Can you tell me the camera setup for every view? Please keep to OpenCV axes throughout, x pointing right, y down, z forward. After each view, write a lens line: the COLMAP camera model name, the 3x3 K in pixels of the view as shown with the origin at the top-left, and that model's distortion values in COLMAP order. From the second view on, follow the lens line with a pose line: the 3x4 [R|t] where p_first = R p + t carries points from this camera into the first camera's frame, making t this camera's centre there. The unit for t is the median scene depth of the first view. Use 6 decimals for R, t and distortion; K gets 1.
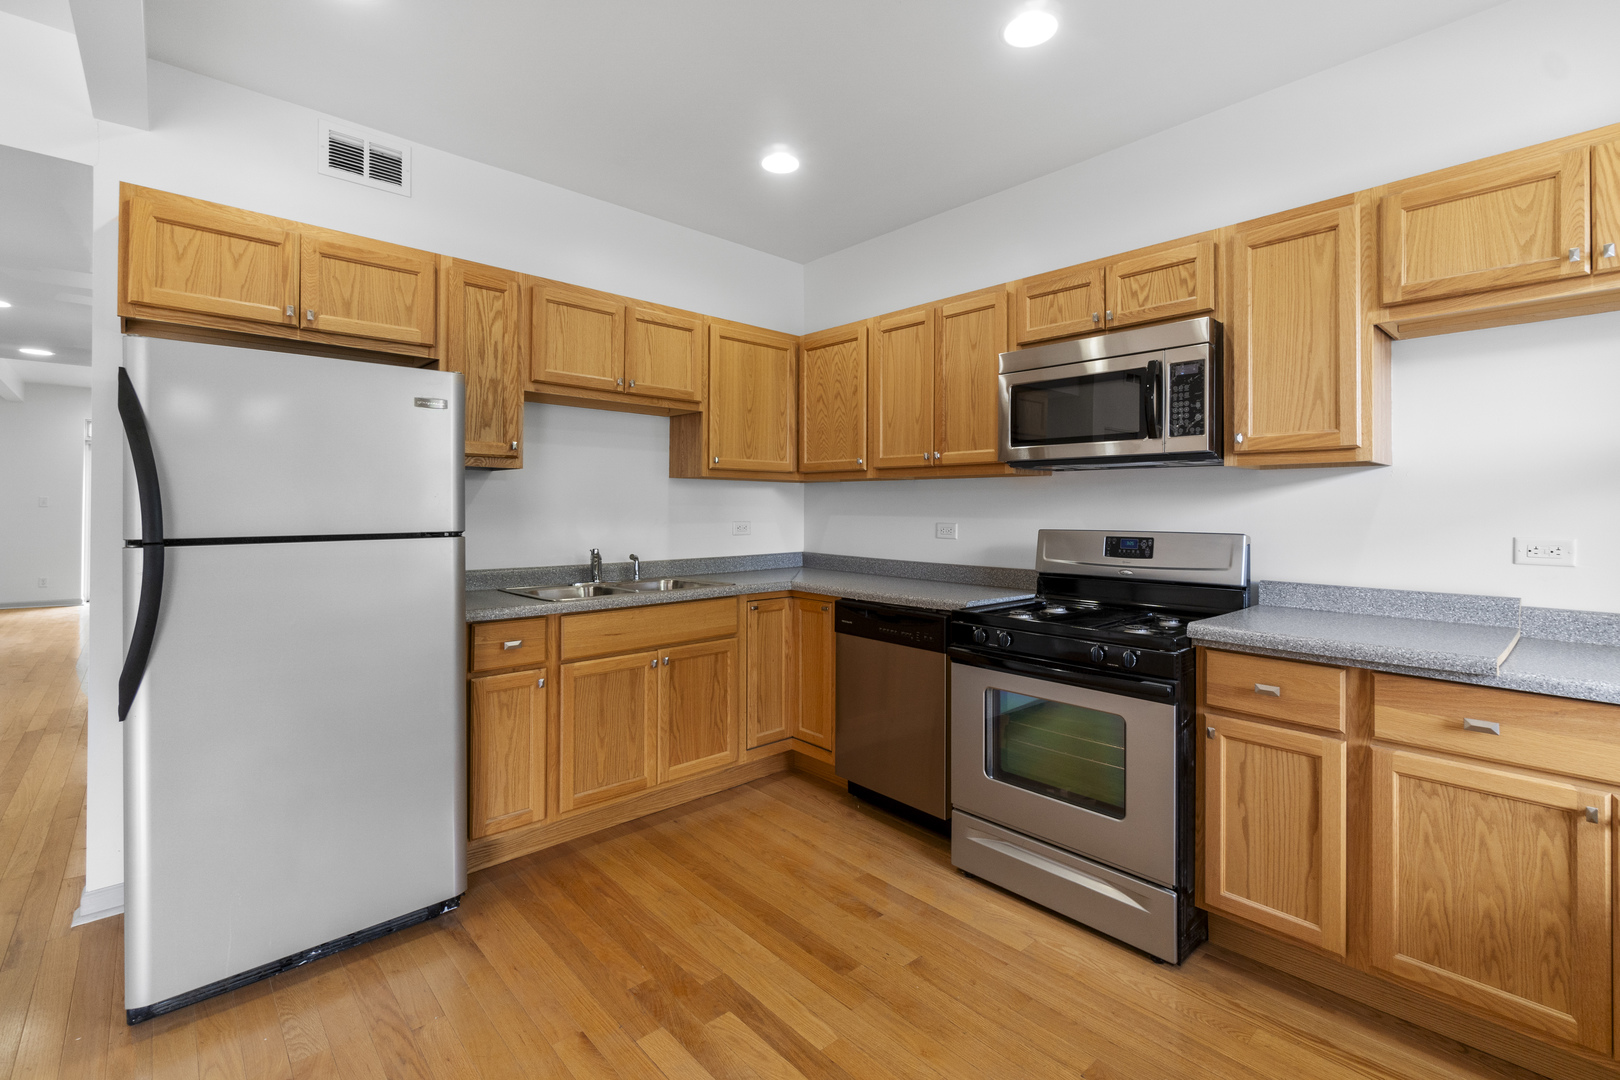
lens RADIAL K [[720.9, 0, 766.4], [0, 720.9, 508.1], [0, 0, 1]] dist [-0.001062, -0.000996]
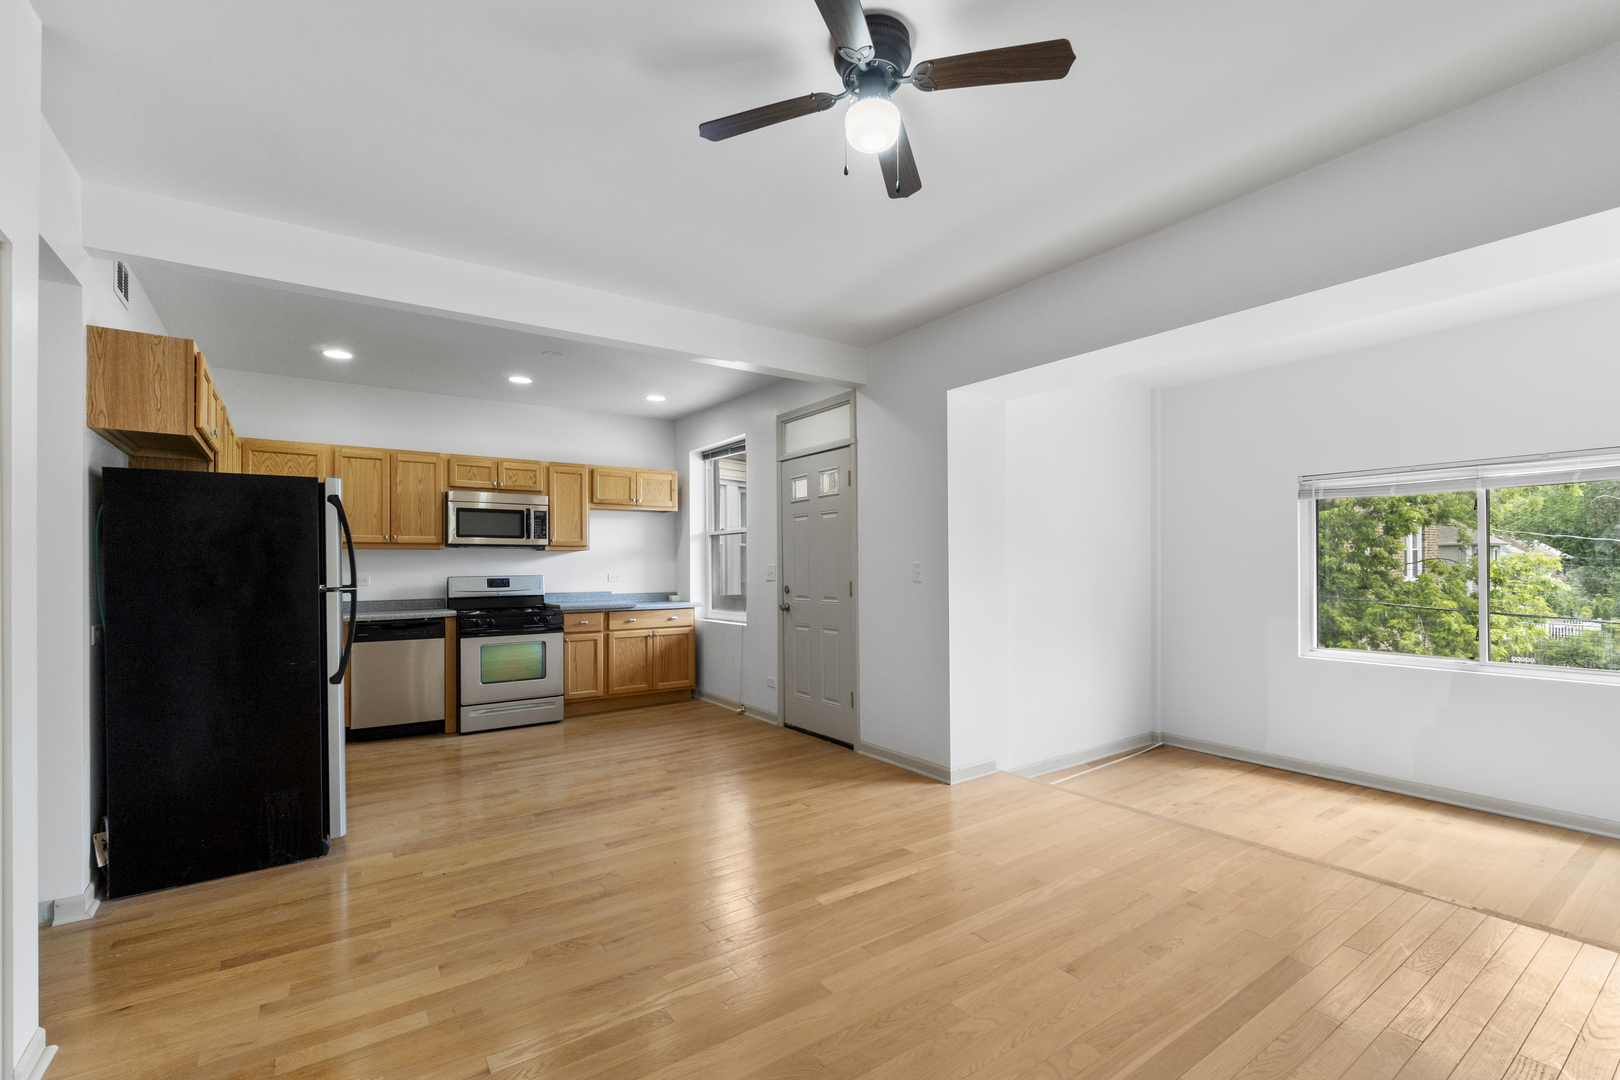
lens RADIAL K [[720.9, 0, 815.4], [0, 720.9, 549.5], [0, 0, 1]] dist [-0.001062, -0.000996]
pose [[0.131597, 0.014244, 0.991201, -1.905427], [0.009240, 0.999836, -0.015595, -0.008630], [-0.991260, 0.011211, 0.131443, -0.355996]]
